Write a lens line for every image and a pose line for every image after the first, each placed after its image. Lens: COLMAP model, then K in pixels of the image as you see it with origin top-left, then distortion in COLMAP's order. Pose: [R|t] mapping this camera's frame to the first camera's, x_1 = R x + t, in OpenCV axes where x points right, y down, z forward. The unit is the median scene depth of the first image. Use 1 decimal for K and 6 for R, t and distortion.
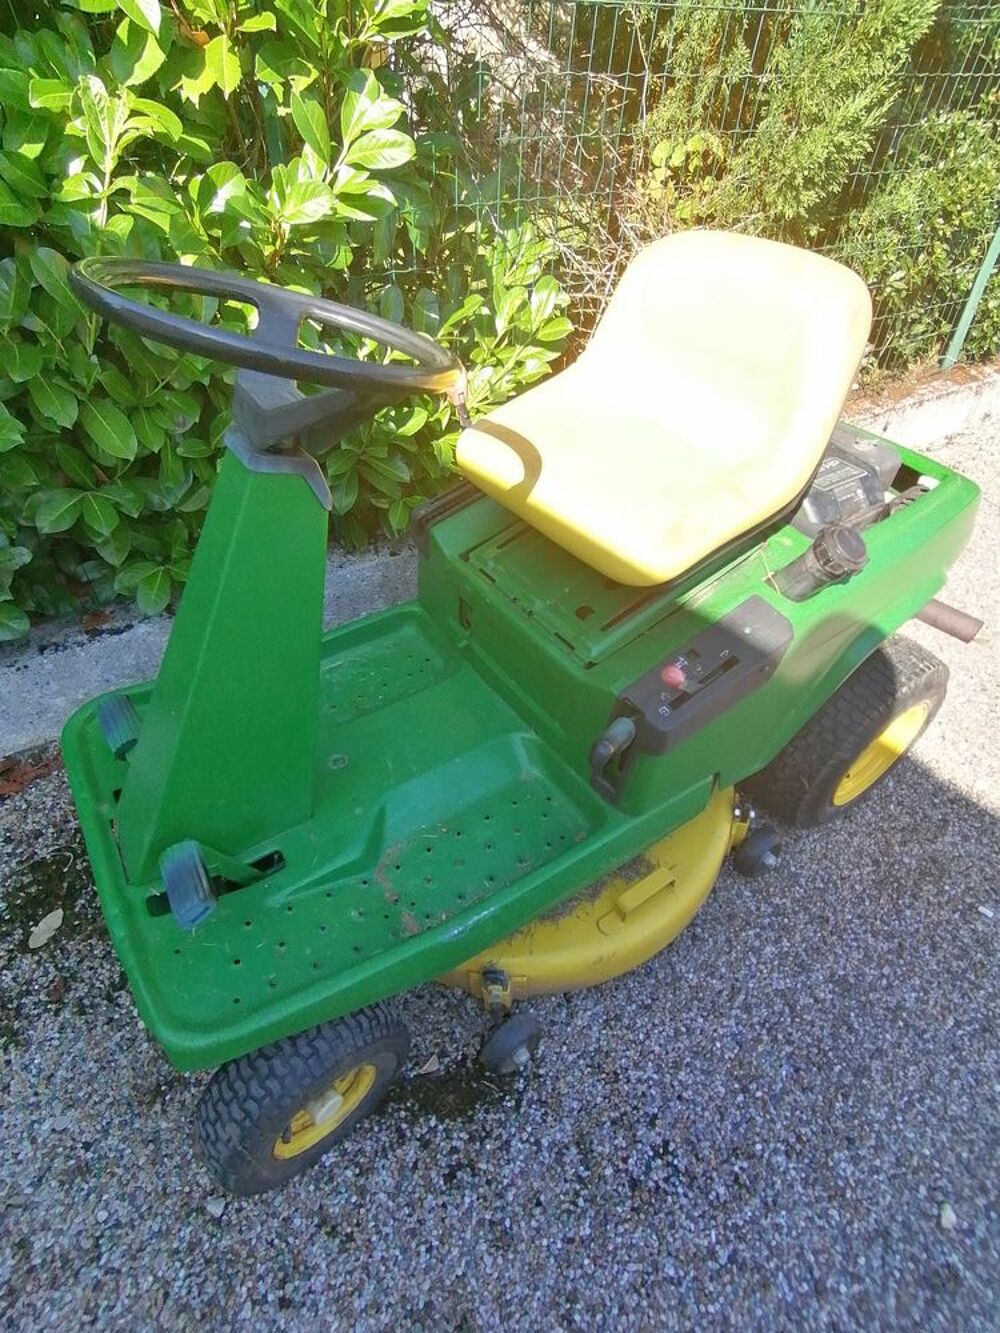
lens RADIAL K [[682.4, 0, 500.0], [0, 682.4, 666.5], [0, 0, 1]] dist [0.076108, -0.061564]
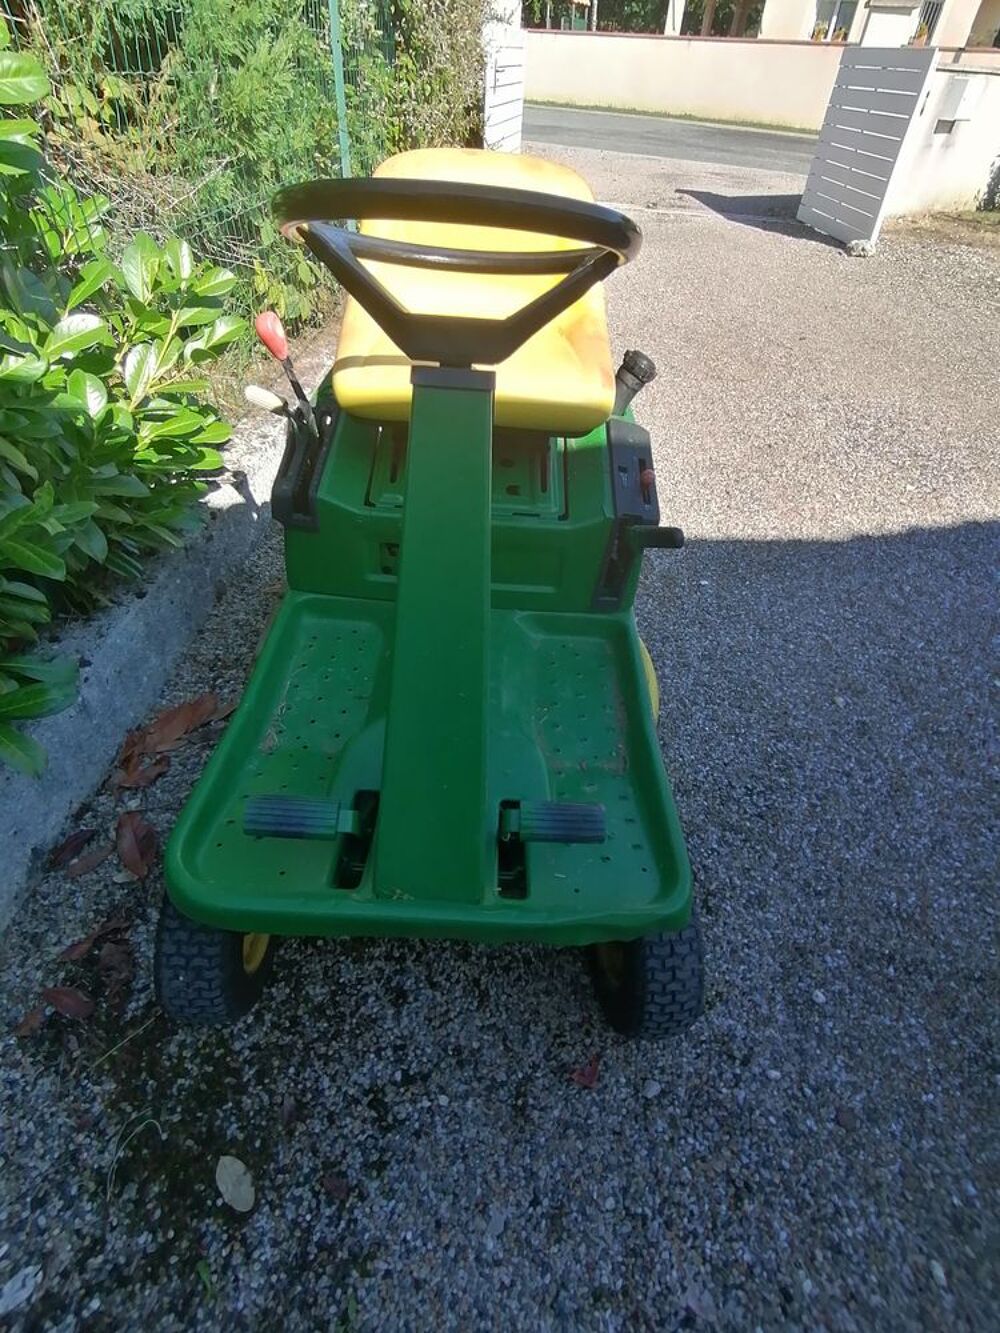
lens RADIAL K [[682.4, 0, 500.0], [0, 682.4, 666.5], [0, 0, 1]] dist [0.076108, -0.061564]
pose [[0.565443, -0.527786, 0.633811, -0.792528], [0.508323, 0.828160, 0.236133, -0.118547], [-0.649525, 0.188661, 0.736563, 0.220494]]
